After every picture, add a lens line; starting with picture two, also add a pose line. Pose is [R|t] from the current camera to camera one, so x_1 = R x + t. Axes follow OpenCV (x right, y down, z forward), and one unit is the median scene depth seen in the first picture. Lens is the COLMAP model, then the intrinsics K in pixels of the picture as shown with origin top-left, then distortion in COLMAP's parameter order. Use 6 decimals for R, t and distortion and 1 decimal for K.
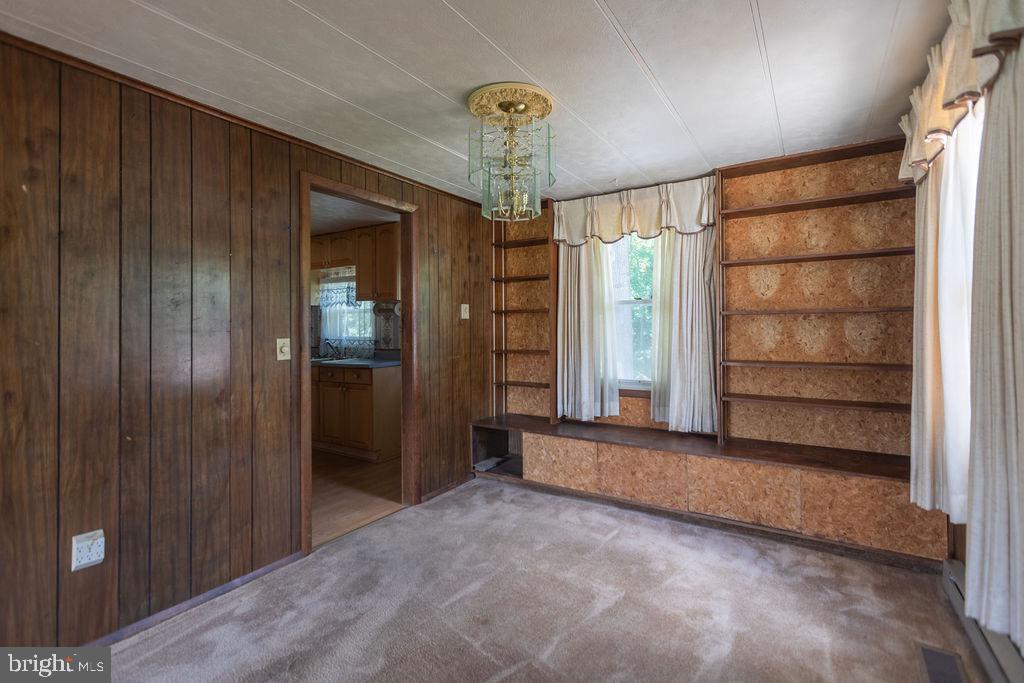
lens RADIAL K [[463.8, 0, 521.2], [0, 463.8, 338.0], [0, 0, 1]] dist [-0.002888, 0.006223]
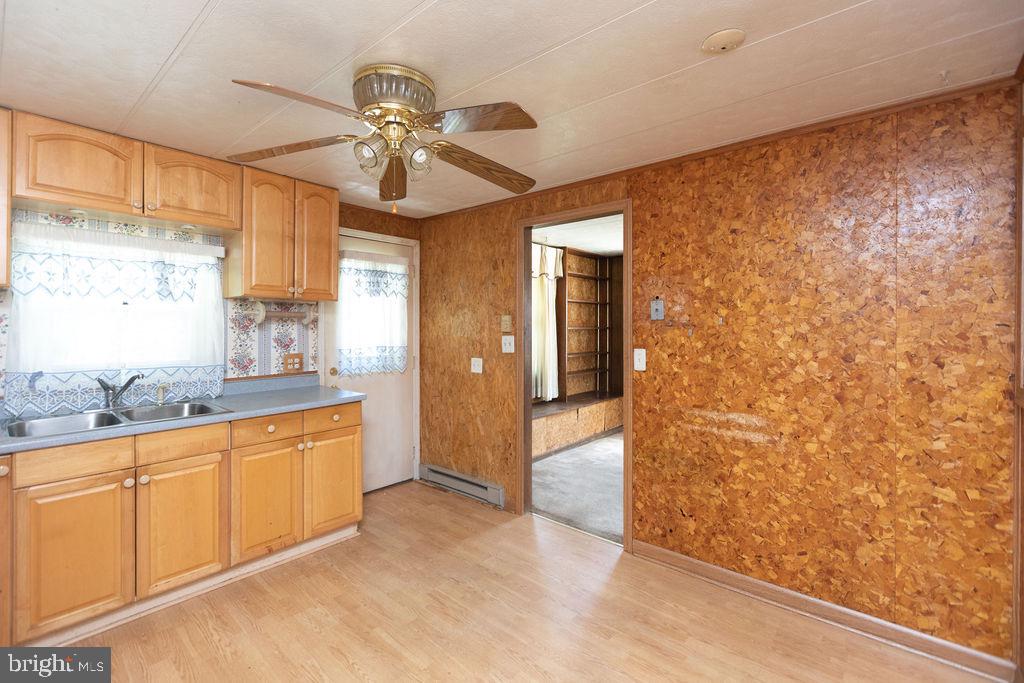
lens RADIAL K [[463.8, 0, 505.2], [0, 463.8, 327.5], [0, 0, 1]] dist [-0.002888, 0.006223]
pose [[0.148460, -0.000338, 0.988918, -0.798507], [0.013034, 0.999914, -0.001615, -0.033494], [-0.988832, 0.013129, 0.148452, 0.555722]]
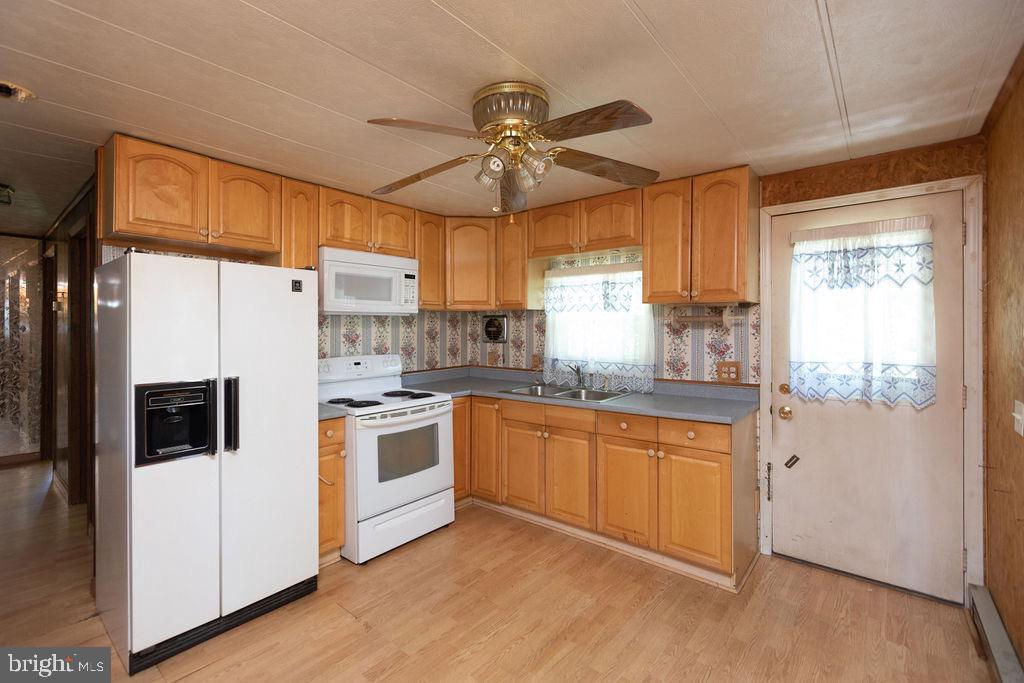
lens RADIAL K [[463.8, 0, 495.2], [0, 463.8, 329.5], [0, 0, 1]] dist [-0.002888, 0.006223]
pose [[0.988871, 0.003669, -0.148730, -0.423723], [-0.005928, 0.999874, -0.014746, -0.032065], [0.148658, 0.015463, 0.988768, 0.329521]]
